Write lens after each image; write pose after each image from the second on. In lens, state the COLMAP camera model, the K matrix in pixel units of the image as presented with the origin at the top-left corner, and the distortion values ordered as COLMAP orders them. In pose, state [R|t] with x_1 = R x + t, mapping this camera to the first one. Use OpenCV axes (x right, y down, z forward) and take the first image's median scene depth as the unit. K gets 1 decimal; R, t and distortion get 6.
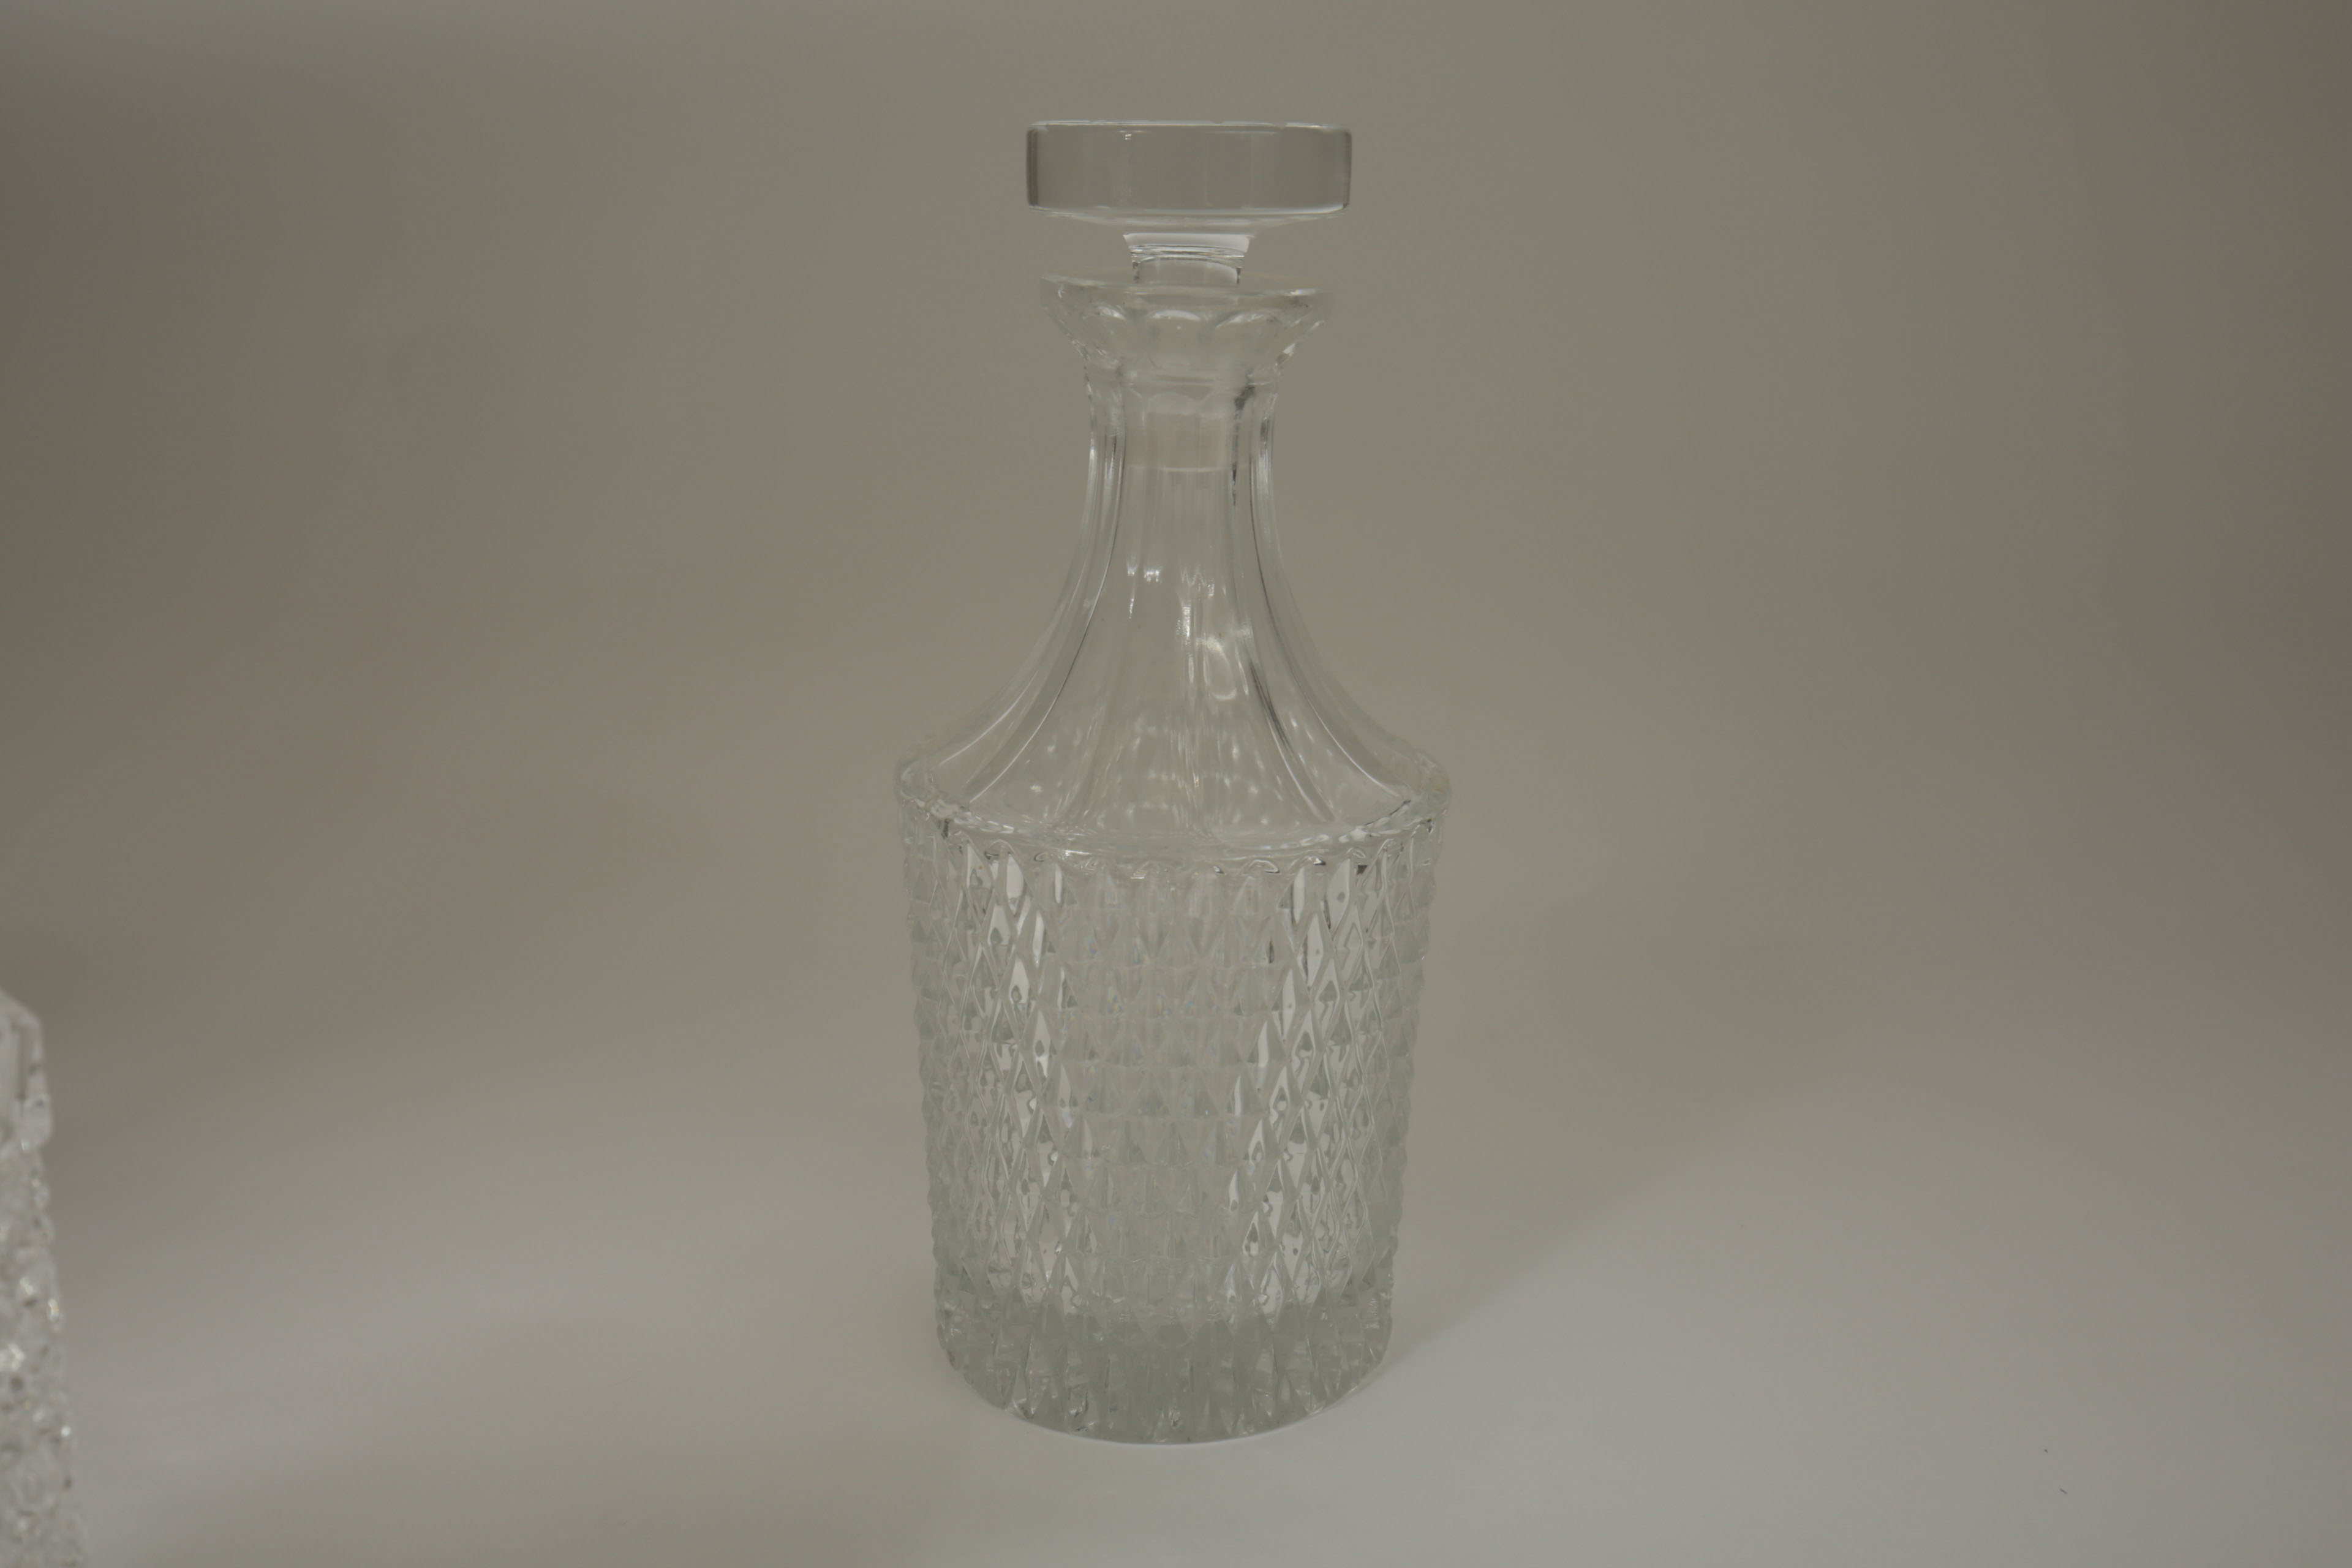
lens RADIAL K [[2217.9, 0, 1174.0], [0, 2217.9, 780.8], [0, 0, 1]] dist [0.044323, 0.000000]
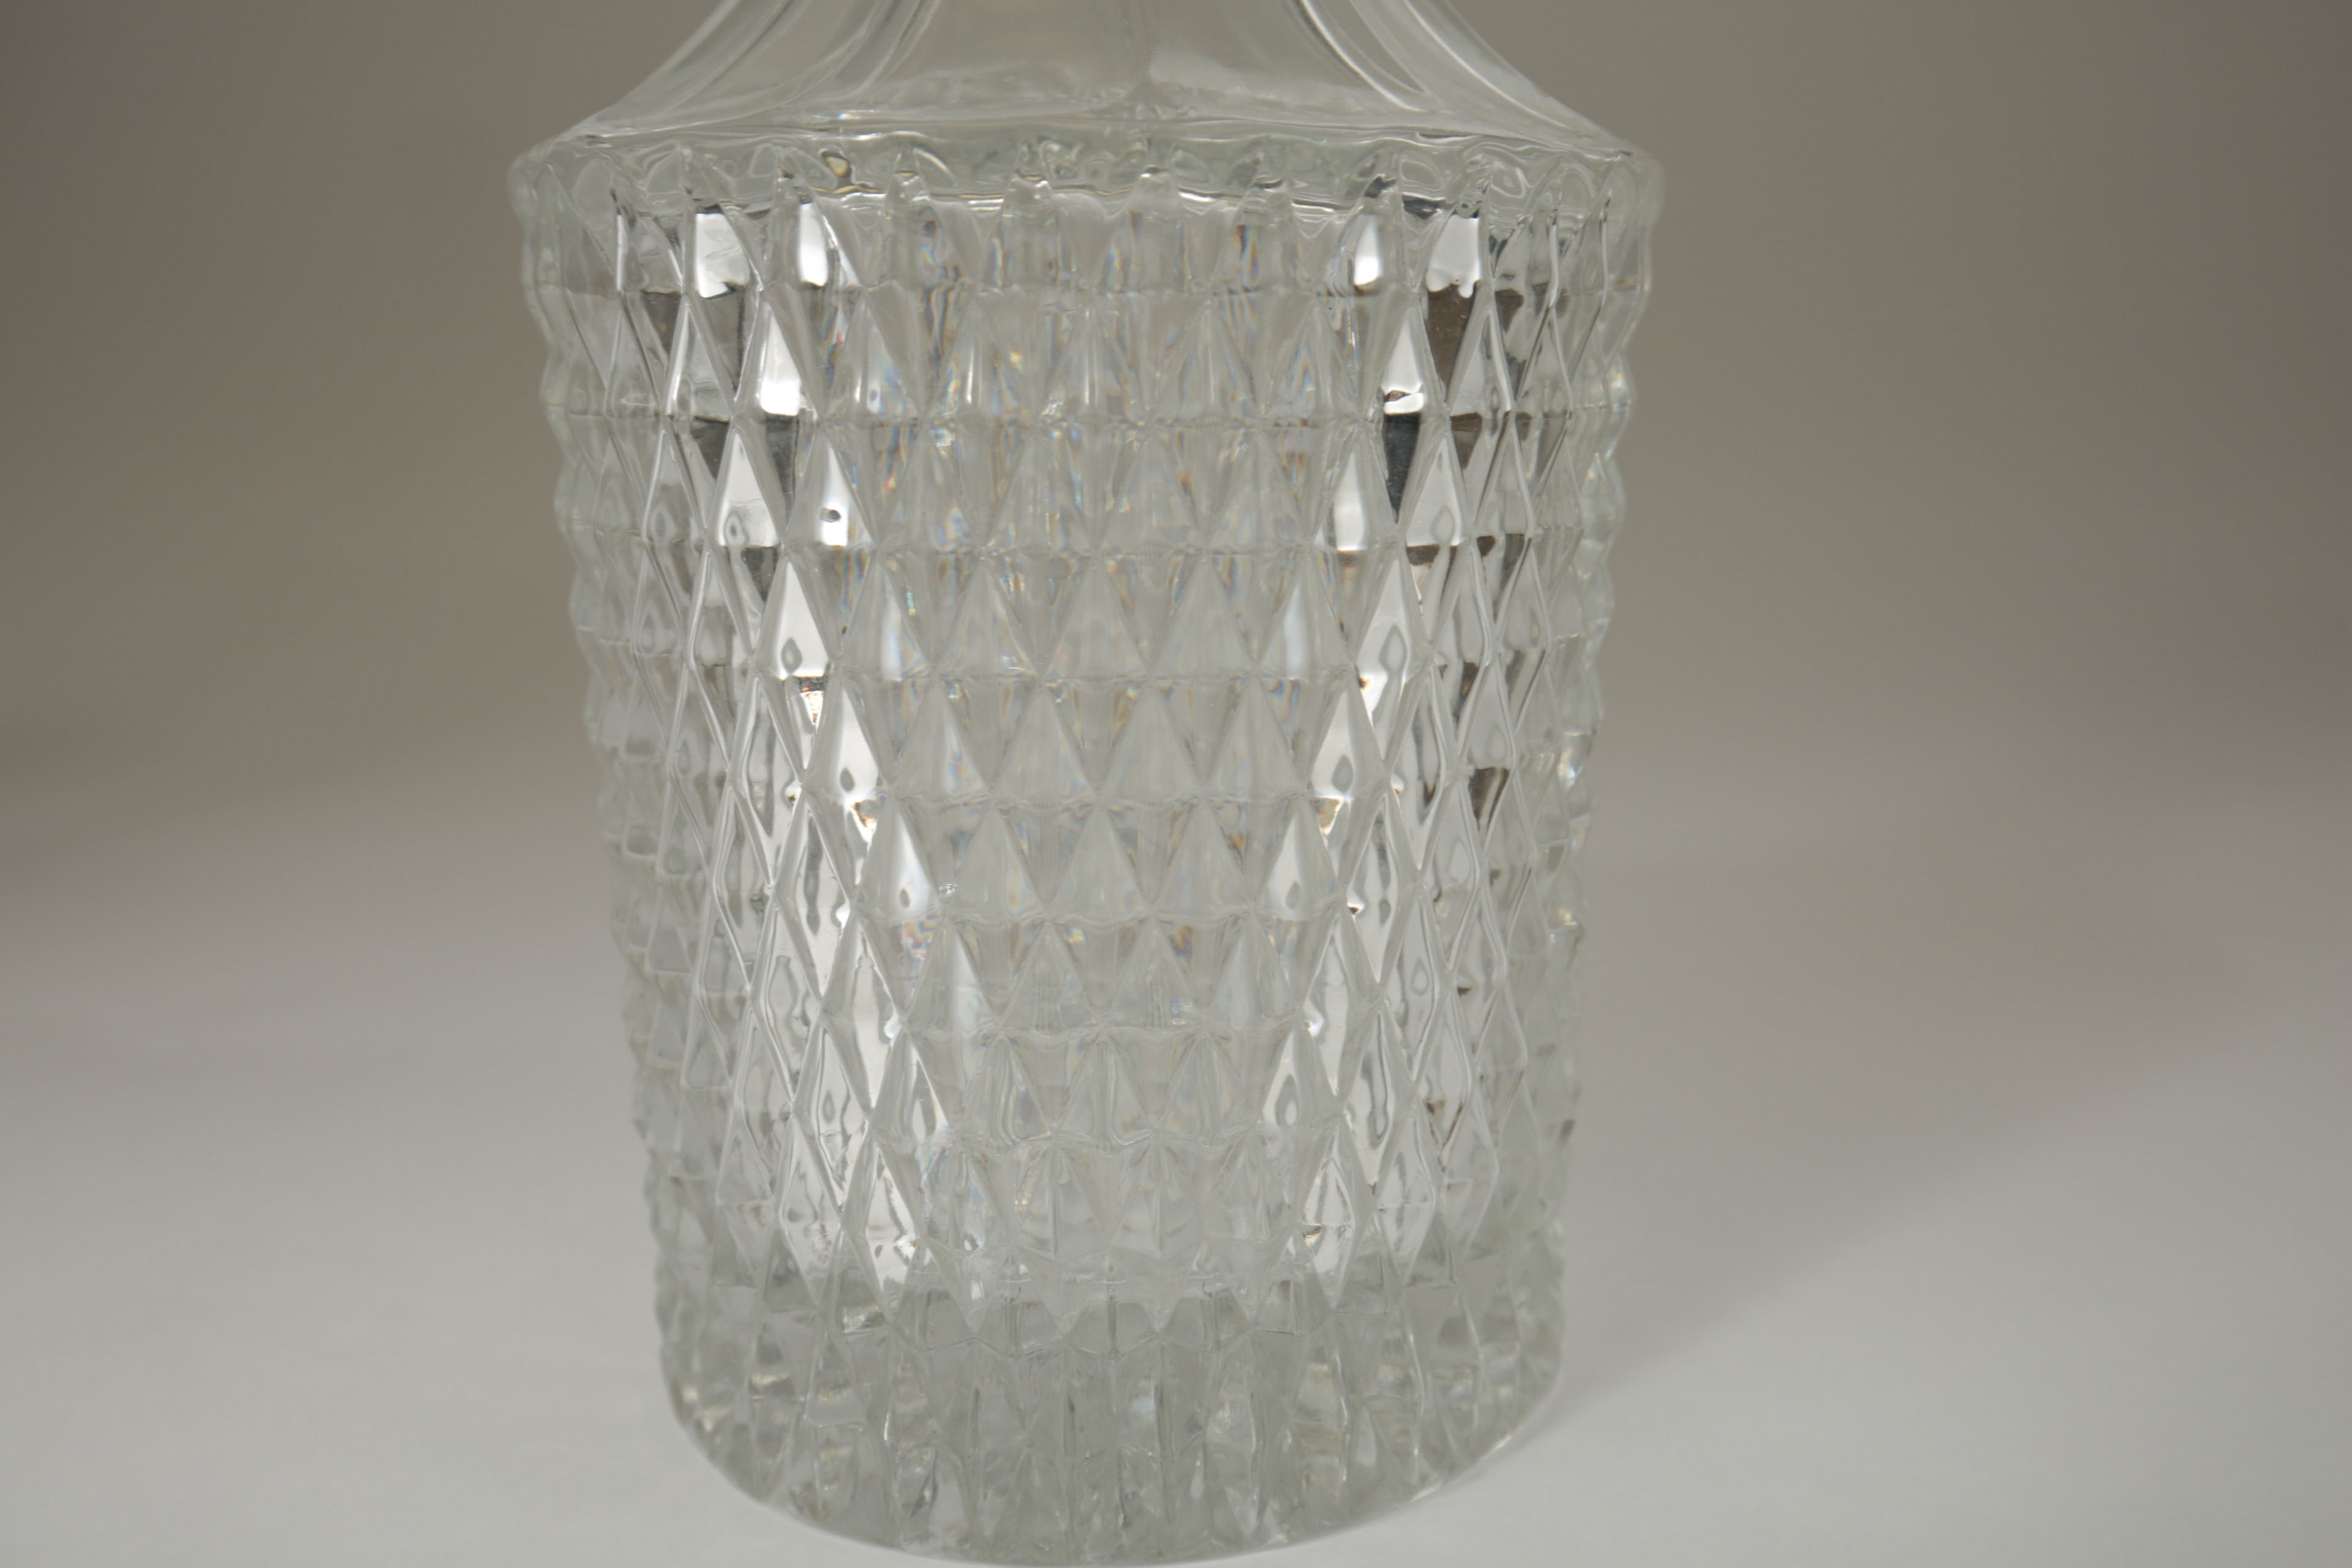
lens RADIAL K [[2217.9, 0, 1166.4], [0, 2217.9, 777.5], [0, 0, 1]] dist [0.044323, 0.000000]
pose [[0.999539, -0.030337, 0.001024, 0.012169], [0.030319, 0.996183, -0.081858, 0.172368], [0.001463, 0.081852, 0.996643, 0.524075]]
